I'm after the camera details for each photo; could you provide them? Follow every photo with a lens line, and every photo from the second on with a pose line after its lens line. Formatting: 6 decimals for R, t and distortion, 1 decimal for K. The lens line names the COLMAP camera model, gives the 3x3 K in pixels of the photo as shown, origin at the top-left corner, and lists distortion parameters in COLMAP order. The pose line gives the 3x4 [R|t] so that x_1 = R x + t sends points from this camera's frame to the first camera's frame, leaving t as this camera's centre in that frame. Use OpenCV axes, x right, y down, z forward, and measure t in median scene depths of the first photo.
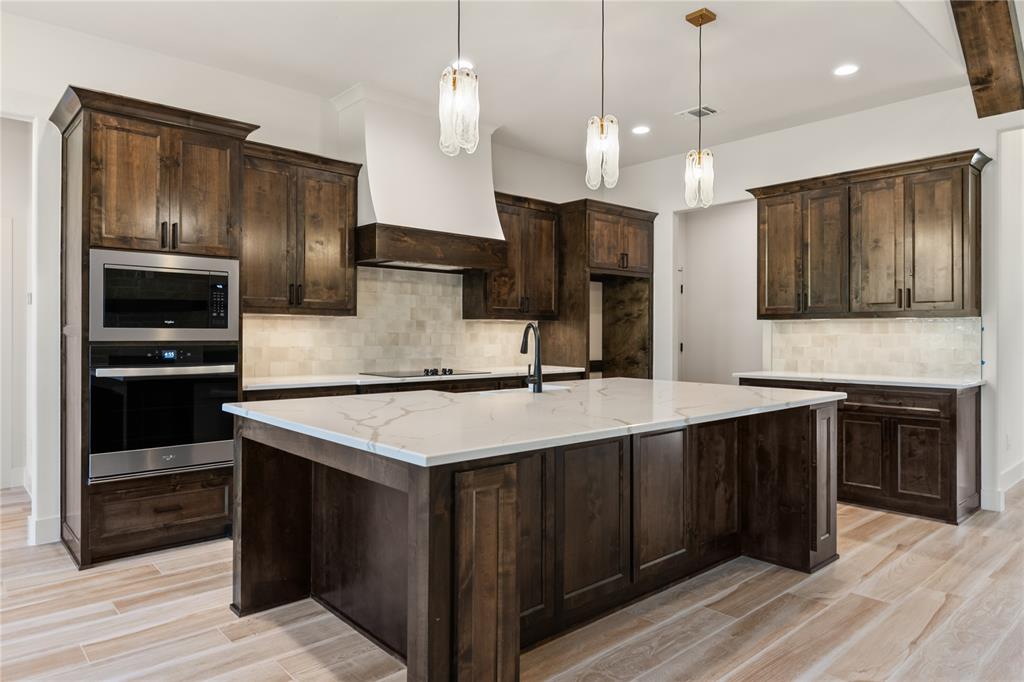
lens RADIAL K [[648.0, 0, 513.2], [0, 648.0, 338.7], [0, 0, 1]] dist [-0.002432, -0.004604]
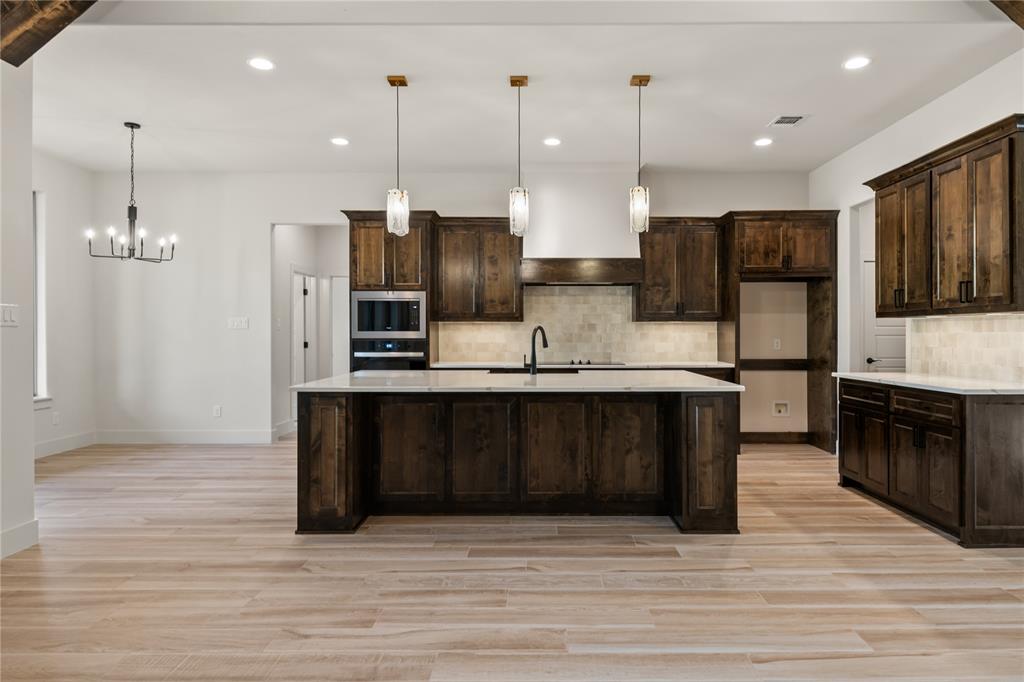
lens RADIAL K [[617.2, 0, 512.6], [0, 617.2, 337.7], [0, 0, 1]] dist [0.002271, -0.000441]
pose [[0.738168, 0.001291, -0.674615, 0.664894], [-0.001432, 0.999999, 0.000346, 0.000417], [0.674615, 0.000710, 0.738169, -0.036060]]
